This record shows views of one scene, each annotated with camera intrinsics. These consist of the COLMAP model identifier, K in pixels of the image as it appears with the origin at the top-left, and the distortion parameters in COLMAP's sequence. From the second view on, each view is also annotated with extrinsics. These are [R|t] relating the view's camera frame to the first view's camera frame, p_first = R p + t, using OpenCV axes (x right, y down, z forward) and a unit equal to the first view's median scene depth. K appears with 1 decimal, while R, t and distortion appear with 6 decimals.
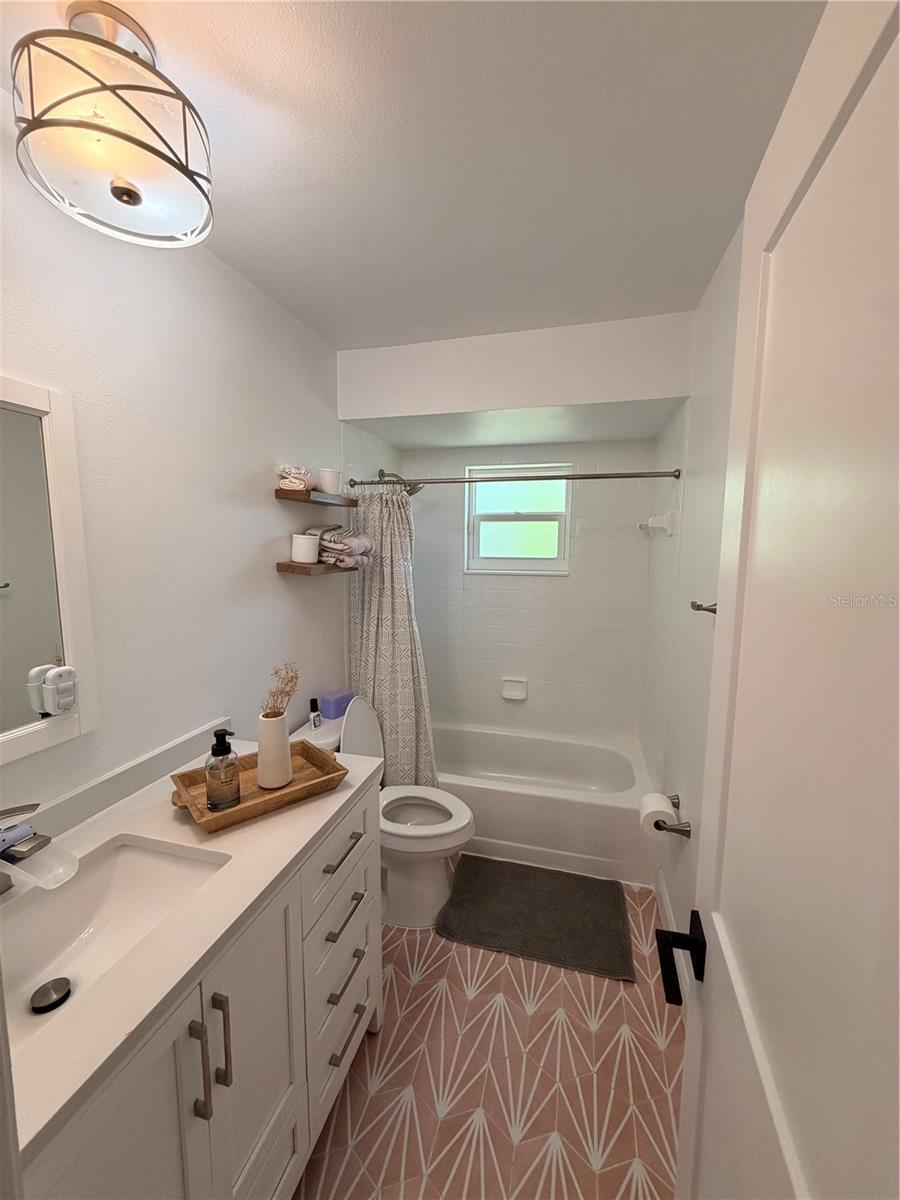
lens RADIAL K [[476.4, 0, 450.3], [0, 476.4, 596.0], [0, 0, 1]] dist [0.000480, -0.000042]
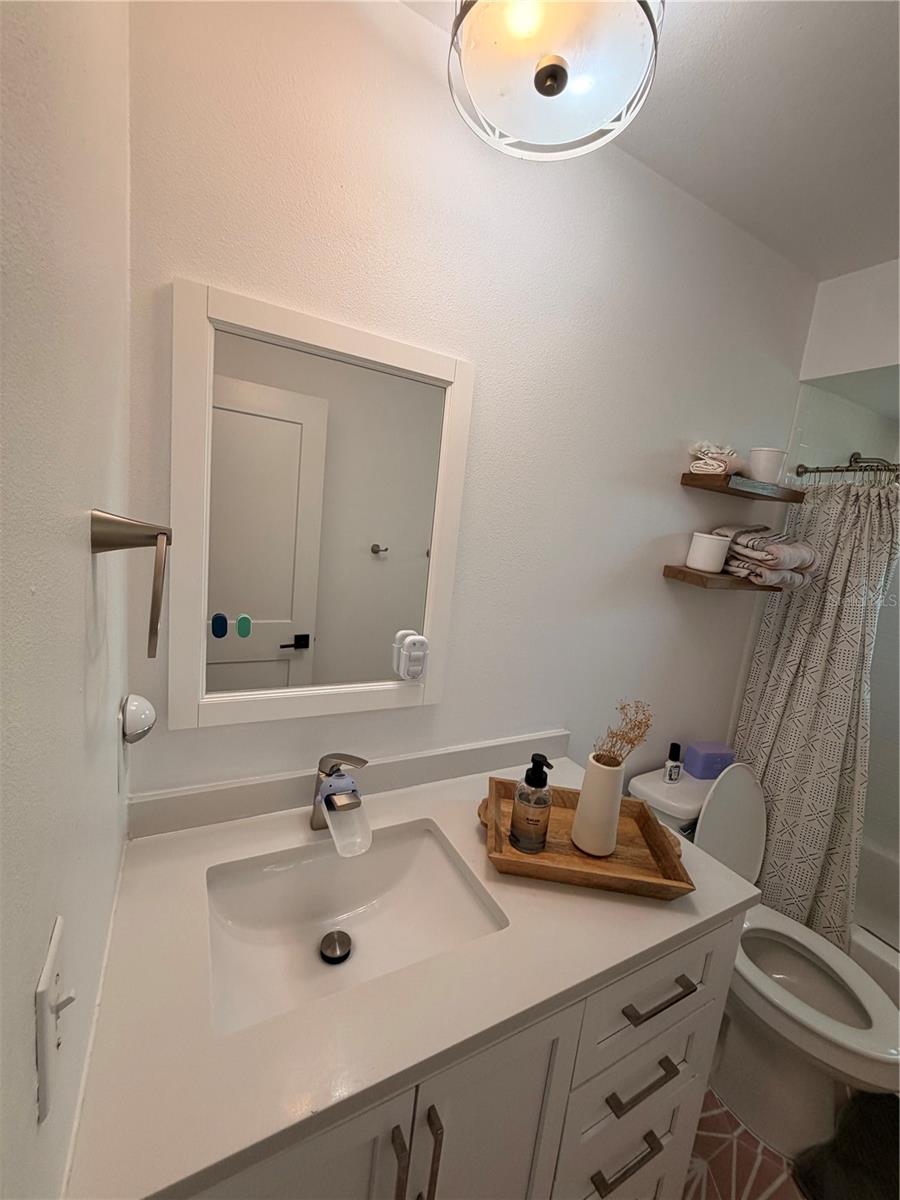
lens RADIAL K [[476.4, 0, 450.3], [0, 476.4, 596.0], [0, 0, 1]] dist [0.000480, -0.000042]
pose [[0.686450, 0.181749, -0.704098, -0.036077], [-0.182258, 0.980358, 0.075371, -0.012751], [0.703966, 0.076589, 0.706092, 0.172966]]
